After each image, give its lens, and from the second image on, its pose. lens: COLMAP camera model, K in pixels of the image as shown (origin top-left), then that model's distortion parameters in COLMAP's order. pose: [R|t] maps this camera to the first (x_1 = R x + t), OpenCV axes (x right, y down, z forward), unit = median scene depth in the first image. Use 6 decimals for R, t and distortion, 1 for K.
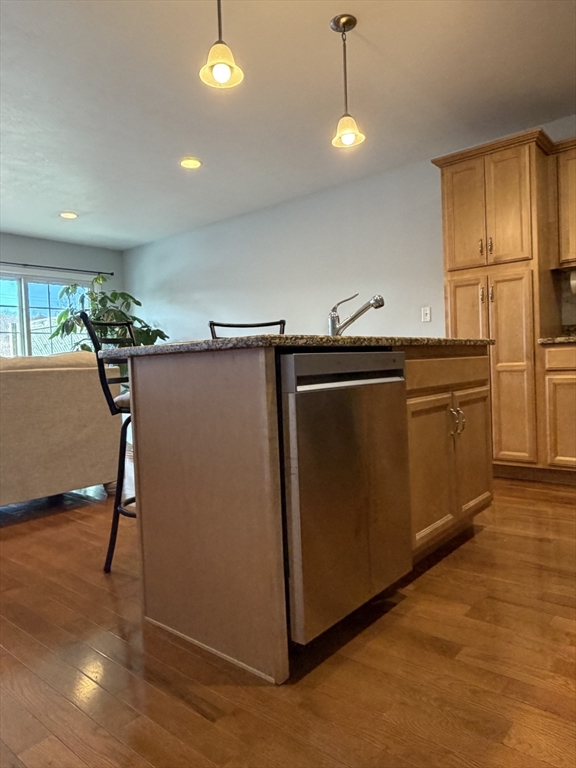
lens RADIAL K [[522.0, 0, 290.0], [0, 522.0, 382.9], [0, 0, 1]] dist [-0.002058, -0.006148]
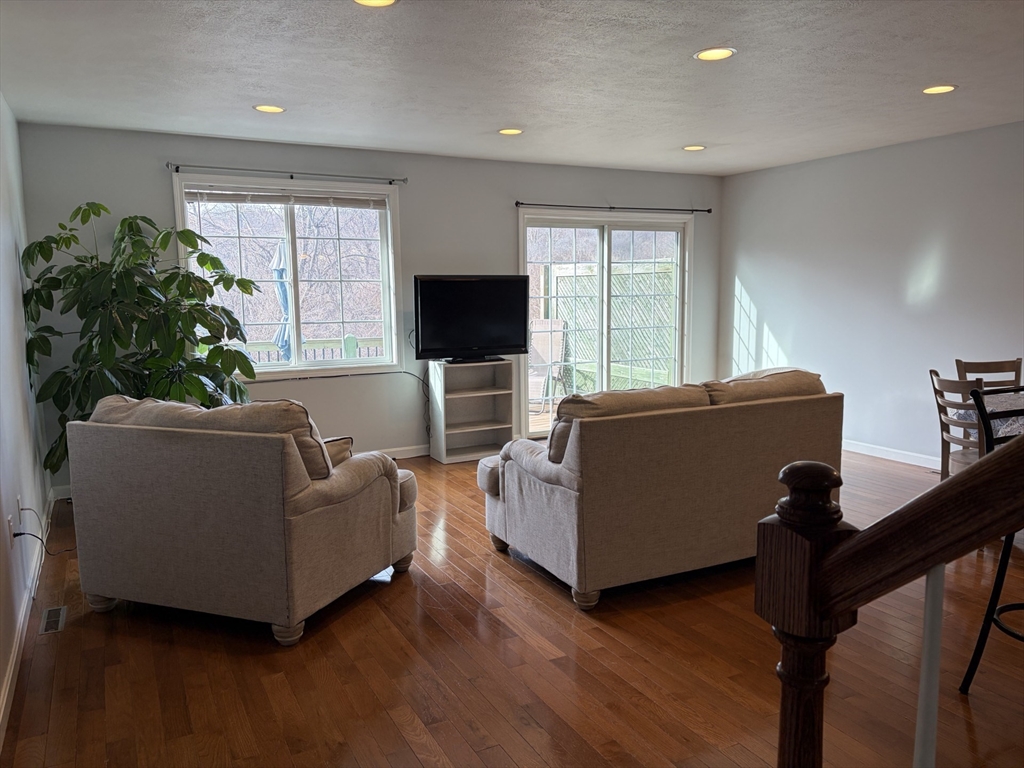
lens RADIAL K [[770.6, 0, 507.0], [0, 770.6, 389.3], [0, 0, 1]] dist [0.030326, -0.024908]
pose [[0.915811, 0.076813, -0.394194, -0.343302], [-0.038782, 0.993866, 0.103565, -0.138871], [0.399732, -0.079559, 0.913173, -0.235692]]
